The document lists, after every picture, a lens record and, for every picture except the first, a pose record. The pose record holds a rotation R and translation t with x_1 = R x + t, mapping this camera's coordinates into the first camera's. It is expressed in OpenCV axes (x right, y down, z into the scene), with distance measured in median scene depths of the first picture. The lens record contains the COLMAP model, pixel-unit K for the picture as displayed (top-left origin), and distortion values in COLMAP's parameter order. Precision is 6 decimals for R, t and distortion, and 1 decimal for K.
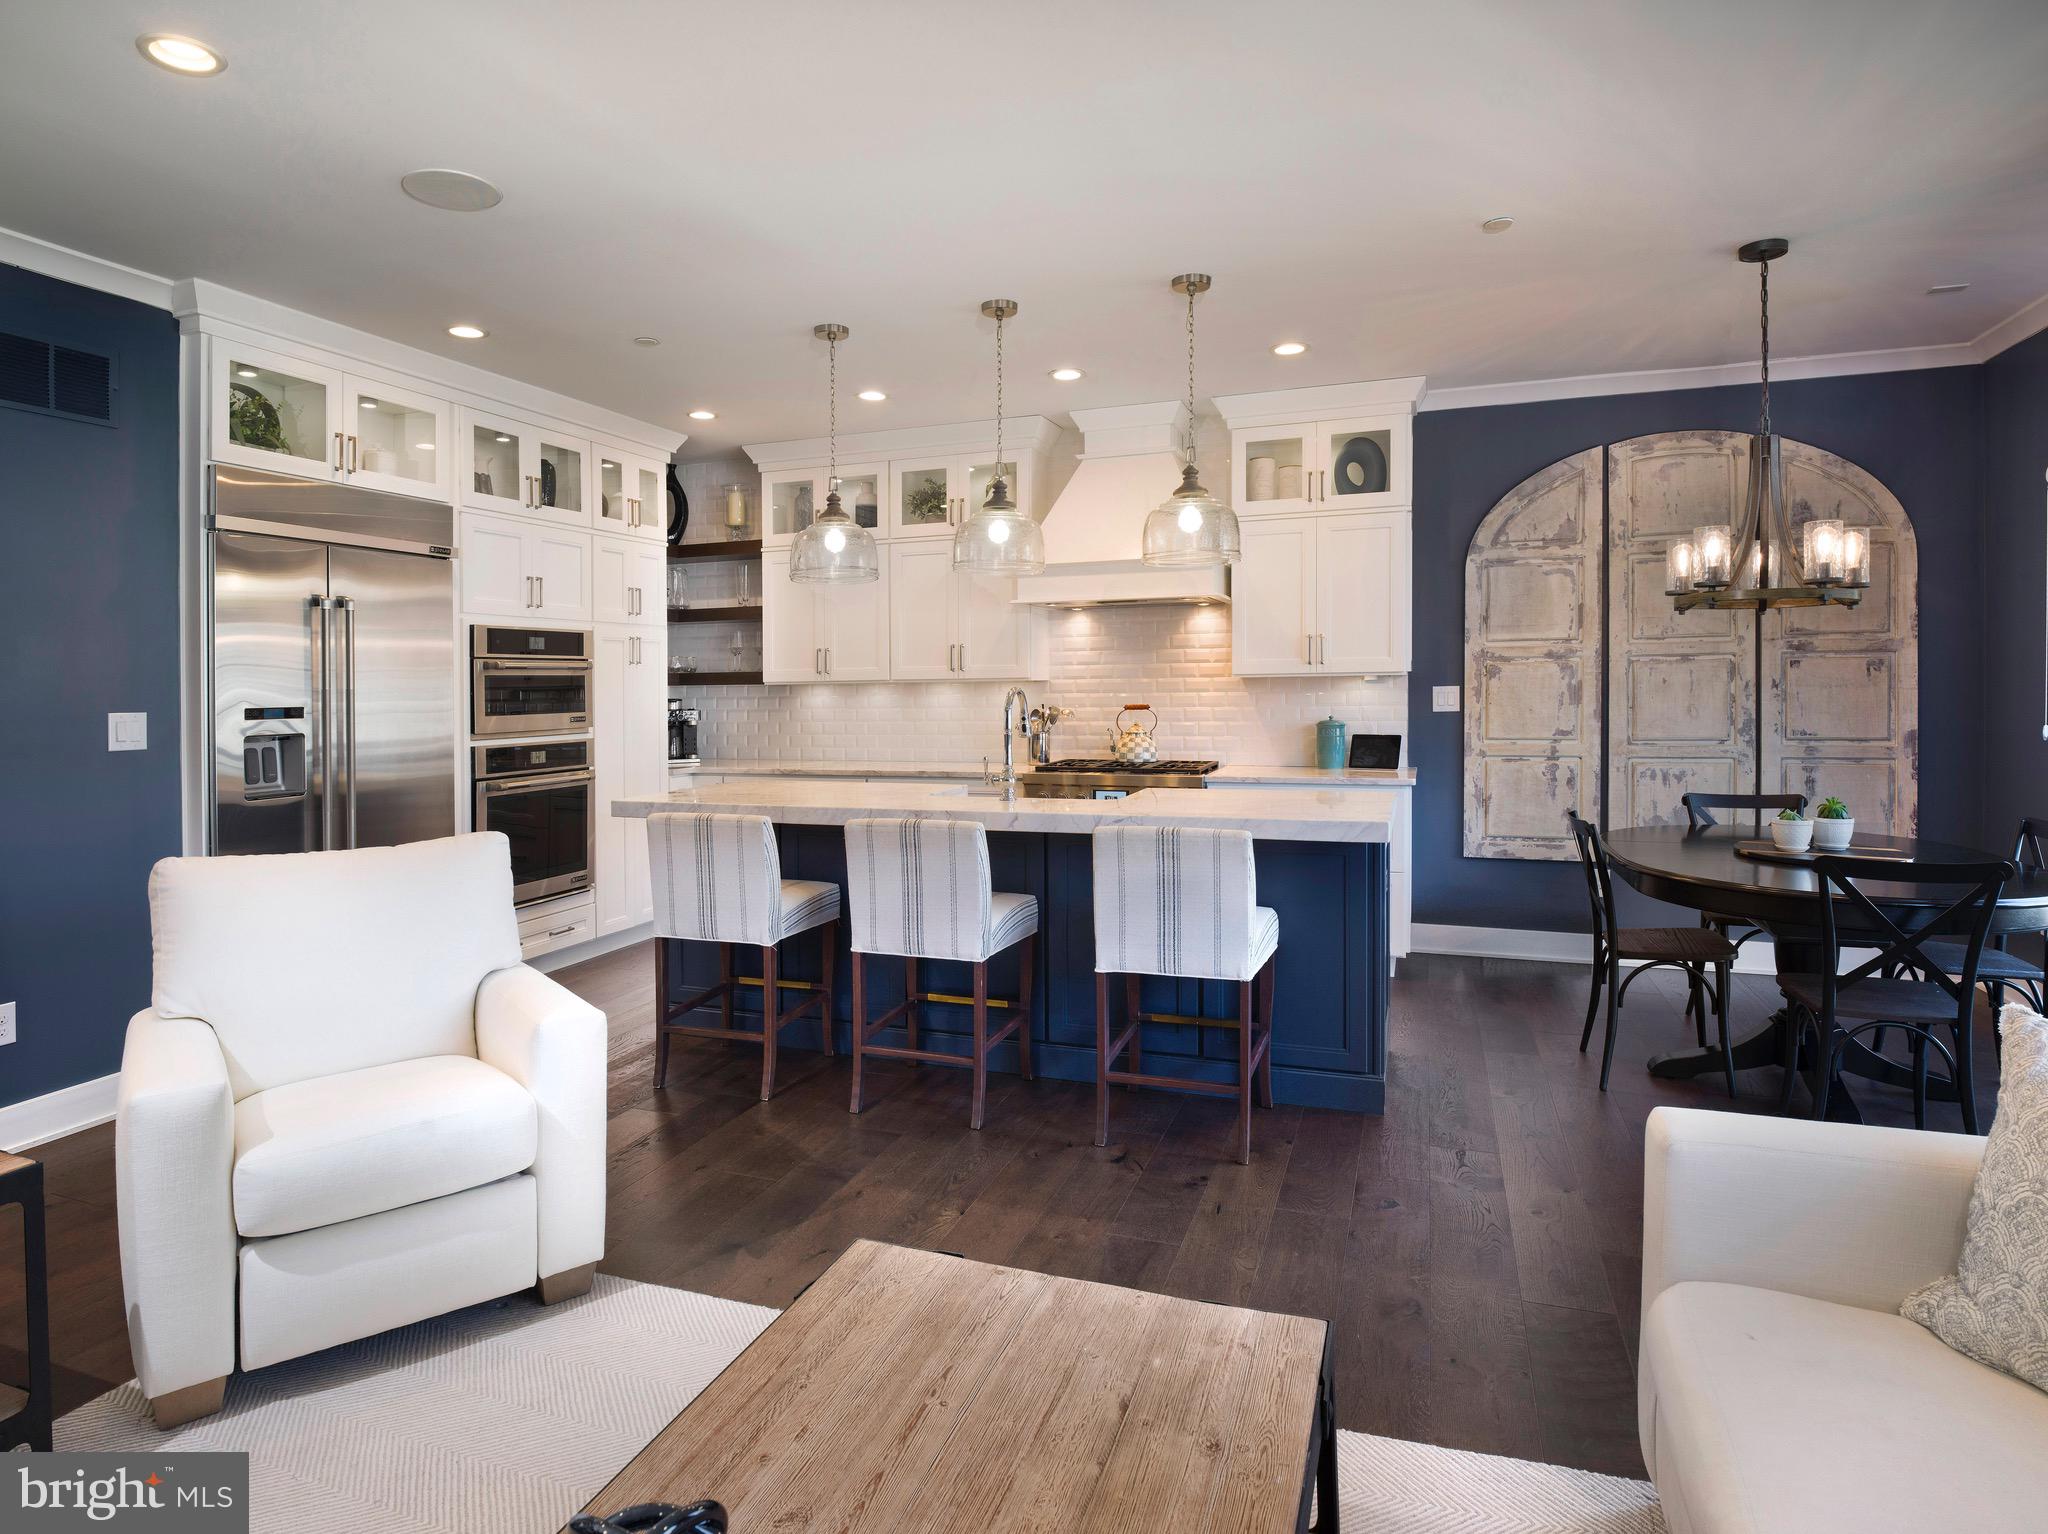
lens RADIAL K [[1085.0, 0, 984.5], [0, 1085.0, 665.4], [0, 0, 1]] dist [-0.000646, -0.000465]
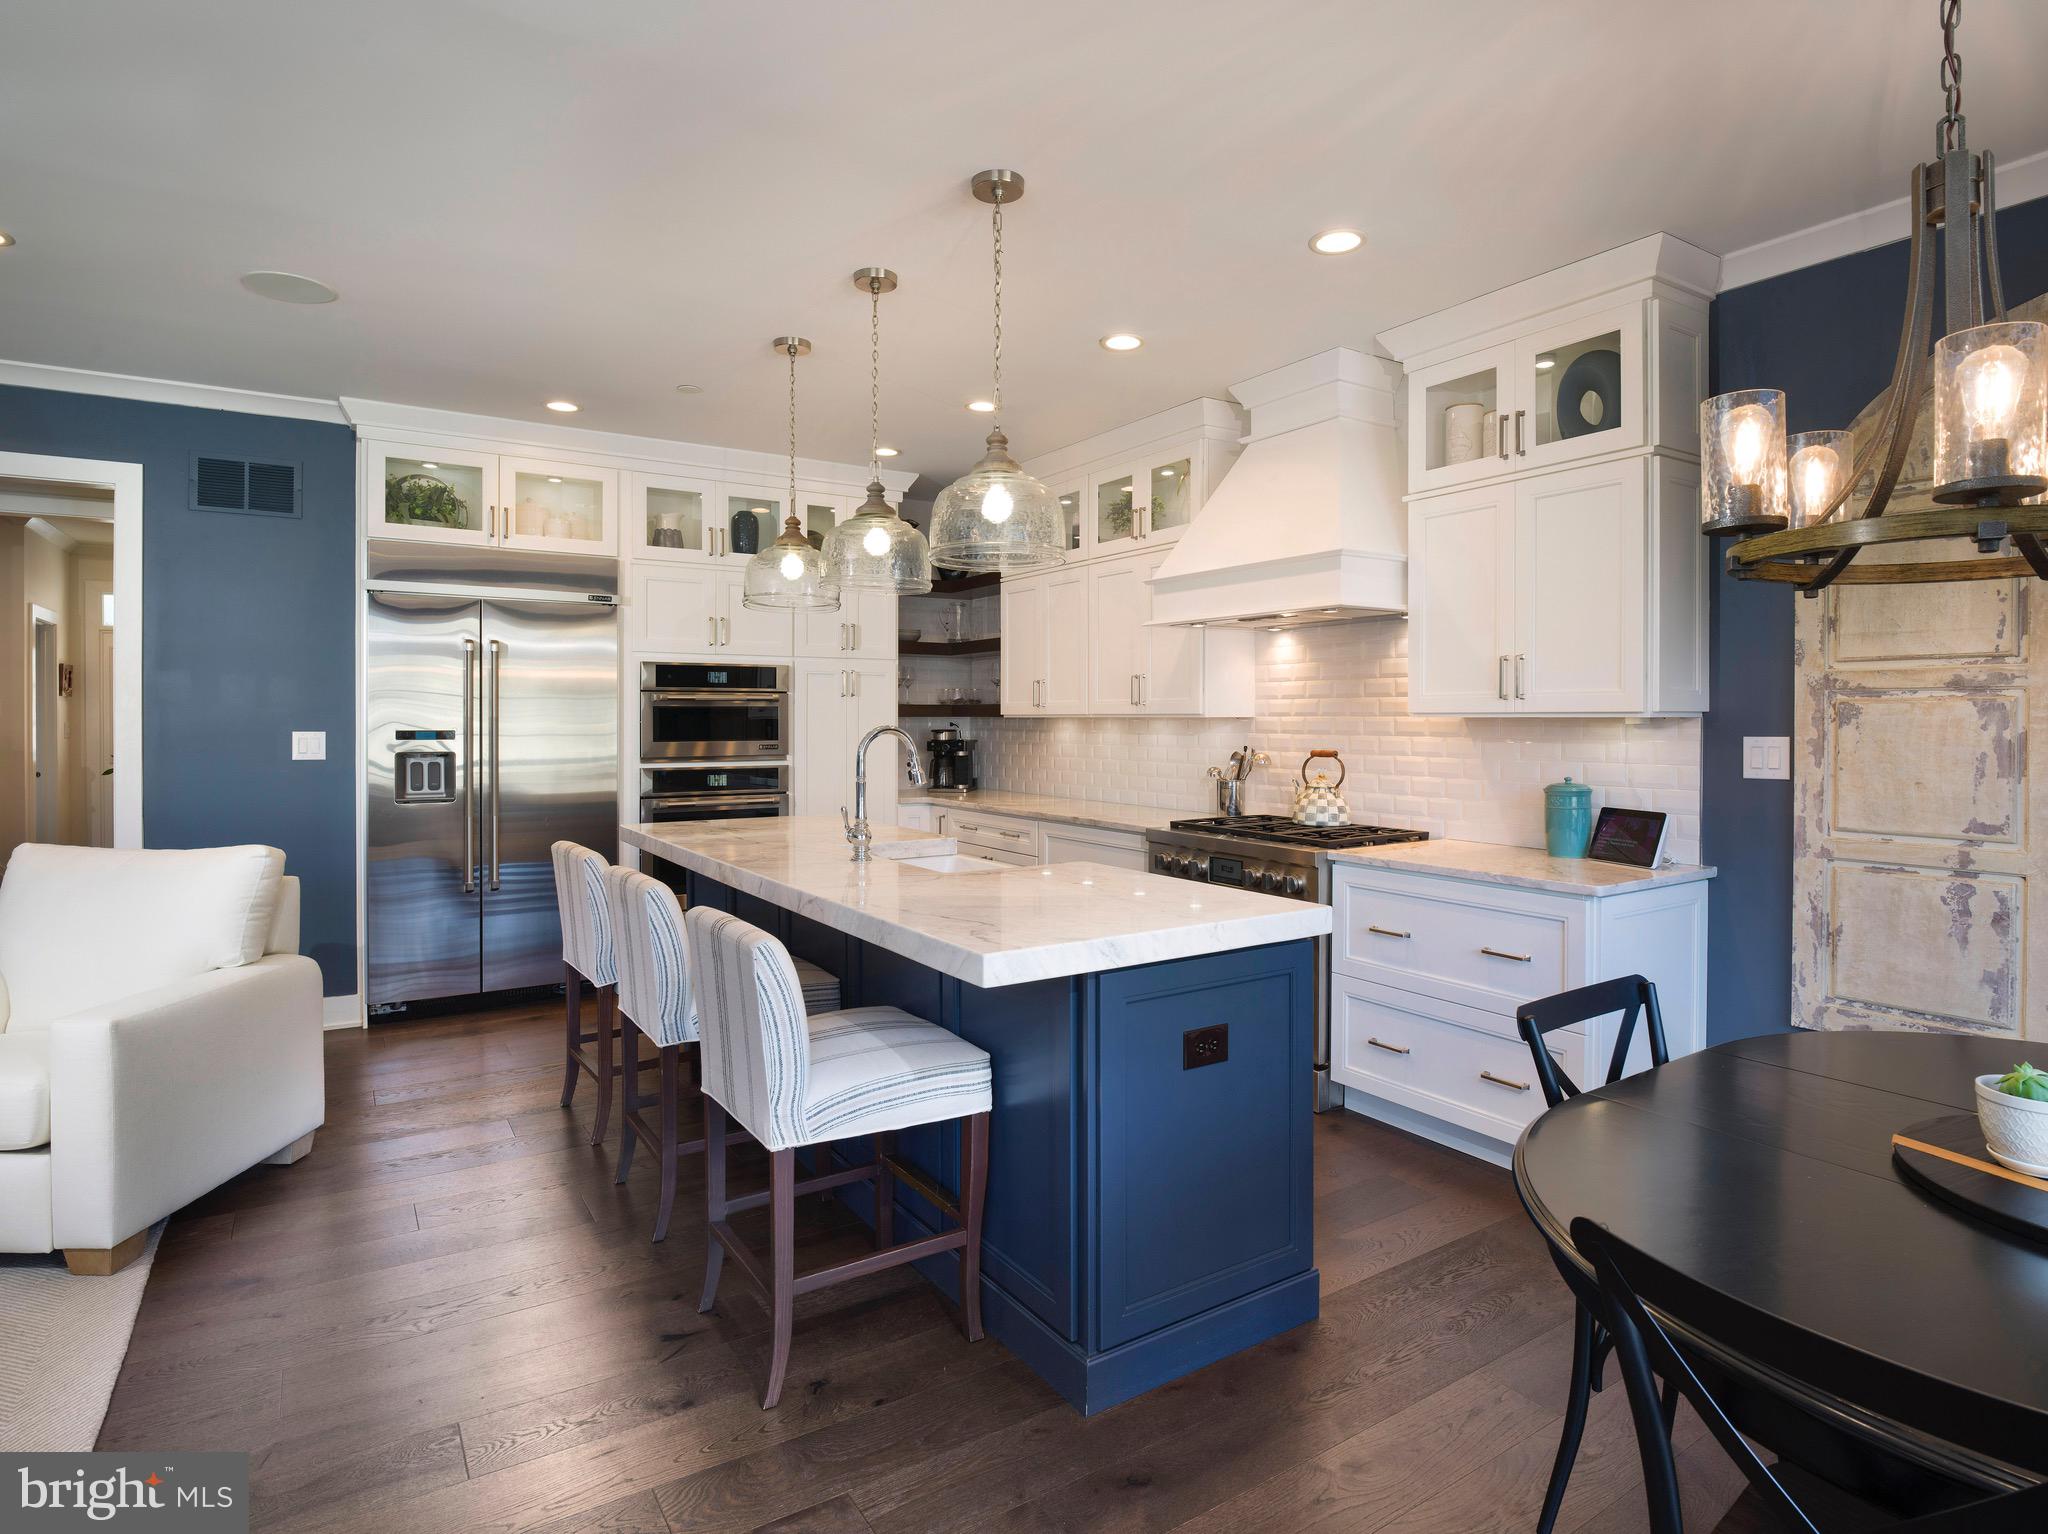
lens RADIAL K [[1046.4, 0, 1065.3], [0, 1046.4, 696.7], [0, 0, 1]] dist [0.000580, -0.001425]
pose [[0.818397, 0.003149, -0.574644, 0.456220], [-0.003656, 0.999993, 0.000272, -0.002047], [0.574641, 0.001878, 0.818403, 0.309698]]
